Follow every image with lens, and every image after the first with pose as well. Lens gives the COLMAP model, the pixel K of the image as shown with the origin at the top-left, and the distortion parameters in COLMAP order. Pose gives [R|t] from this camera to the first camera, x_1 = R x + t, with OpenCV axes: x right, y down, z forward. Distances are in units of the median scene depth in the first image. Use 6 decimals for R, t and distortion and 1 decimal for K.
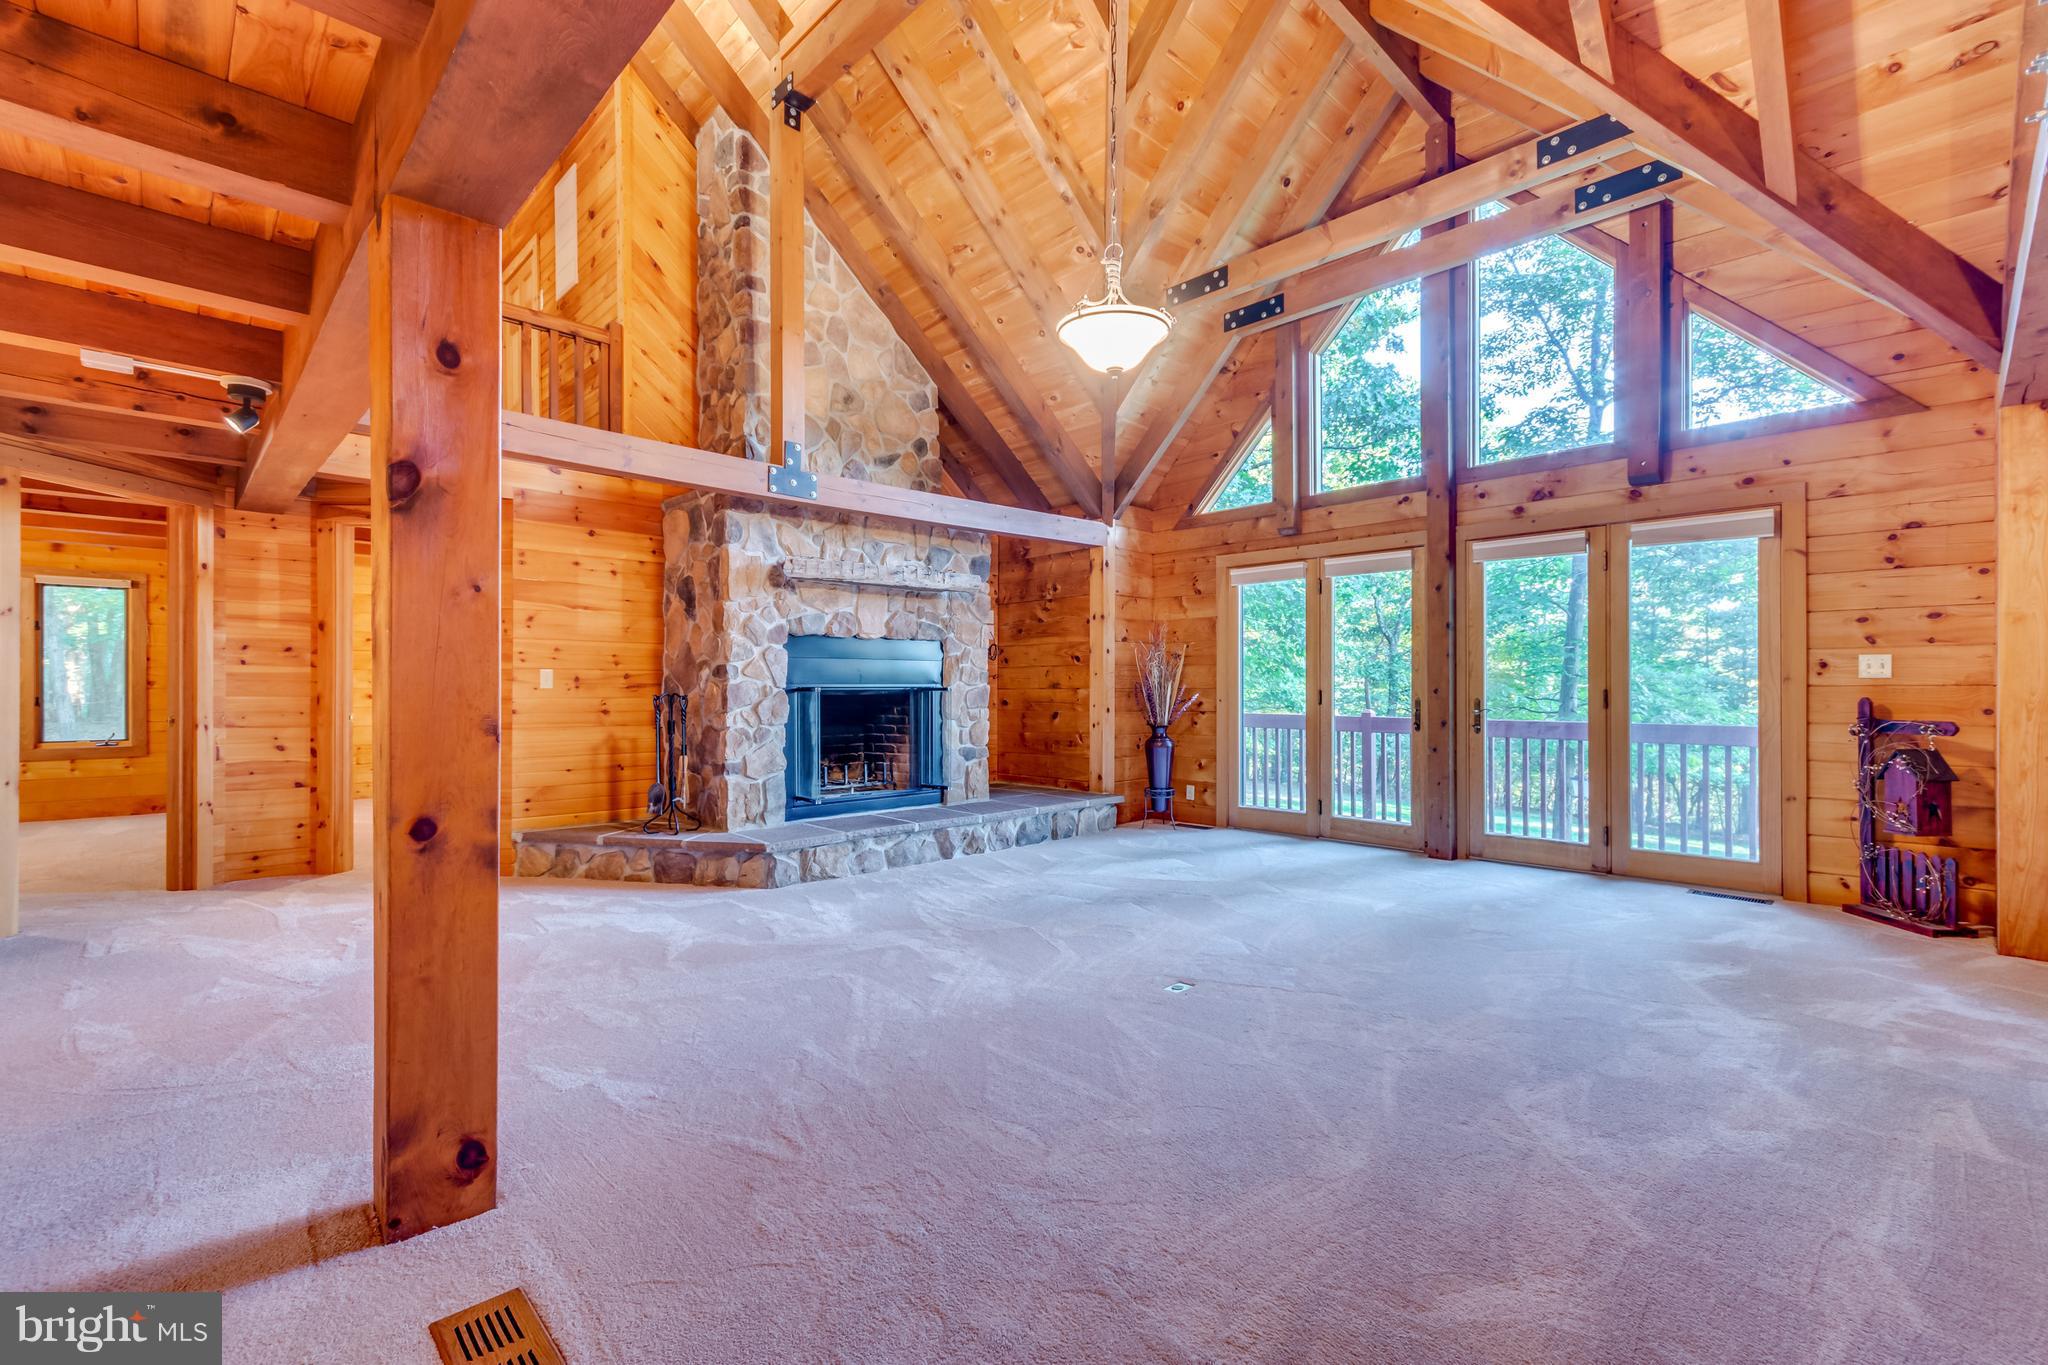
lens RADIAL K [[928.6, 0, 1029.2], [0, 928.6, 687.1], [0, 0, 1]] dist [0.011788, 0.001093]
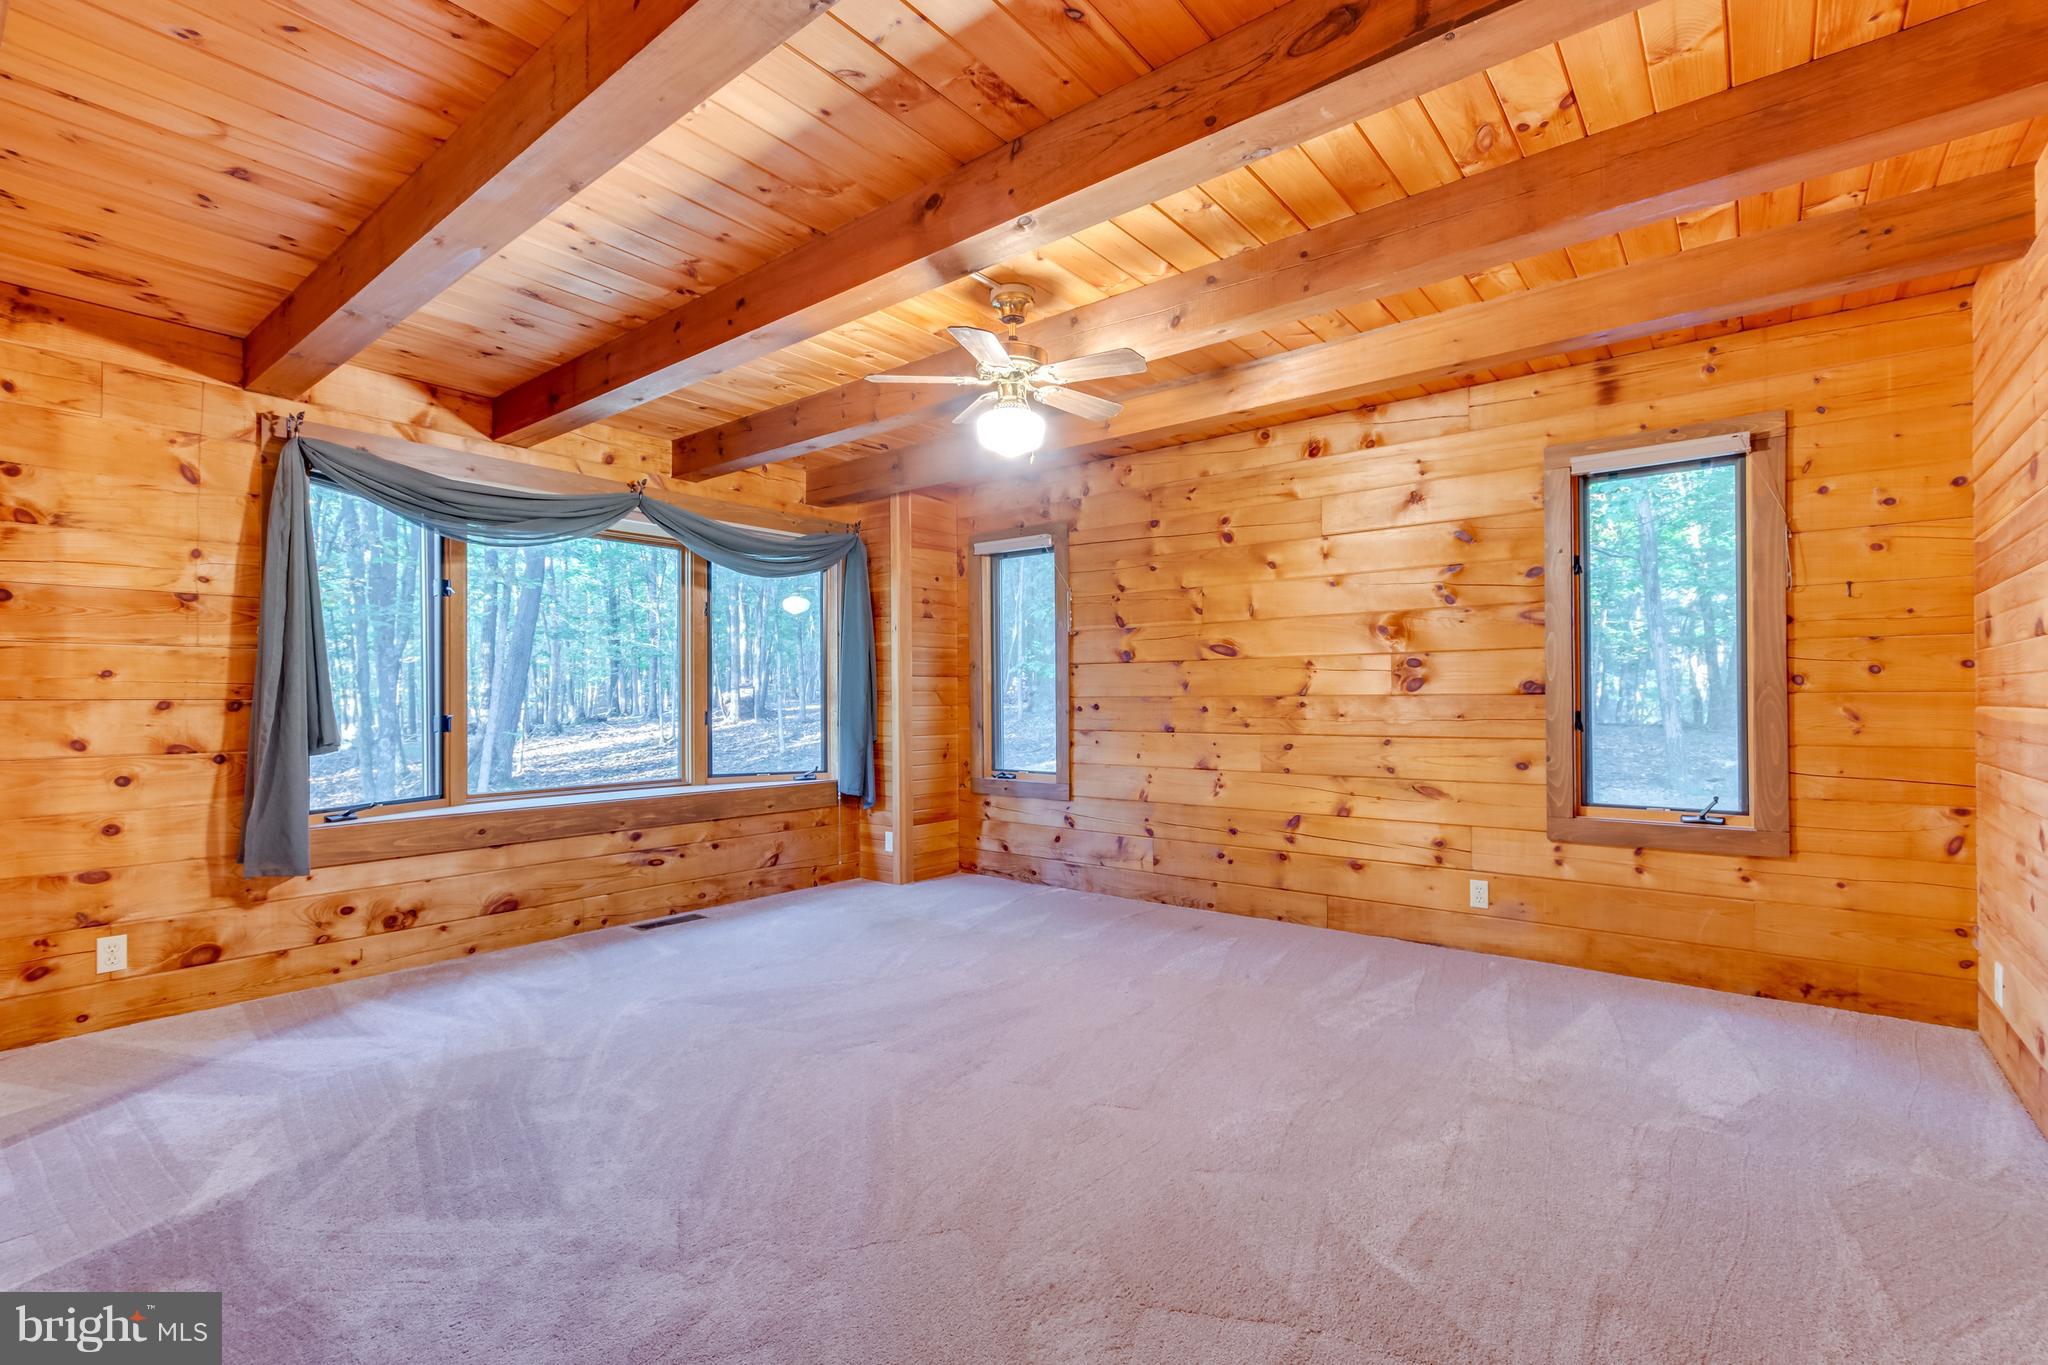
lens RADIAL K [[928.6, 0, 1017.6], [0, 928.6, 693.0], [0, 0, 1]] dist [0.011788, 0.001093]
pose [[0.119999, -0.006022, -0.992756, -0.721924], [0.007805, 0.999956, -0.005122, 0.001606], [0.992743, -0.007134, 0.120041, 0.776571]]
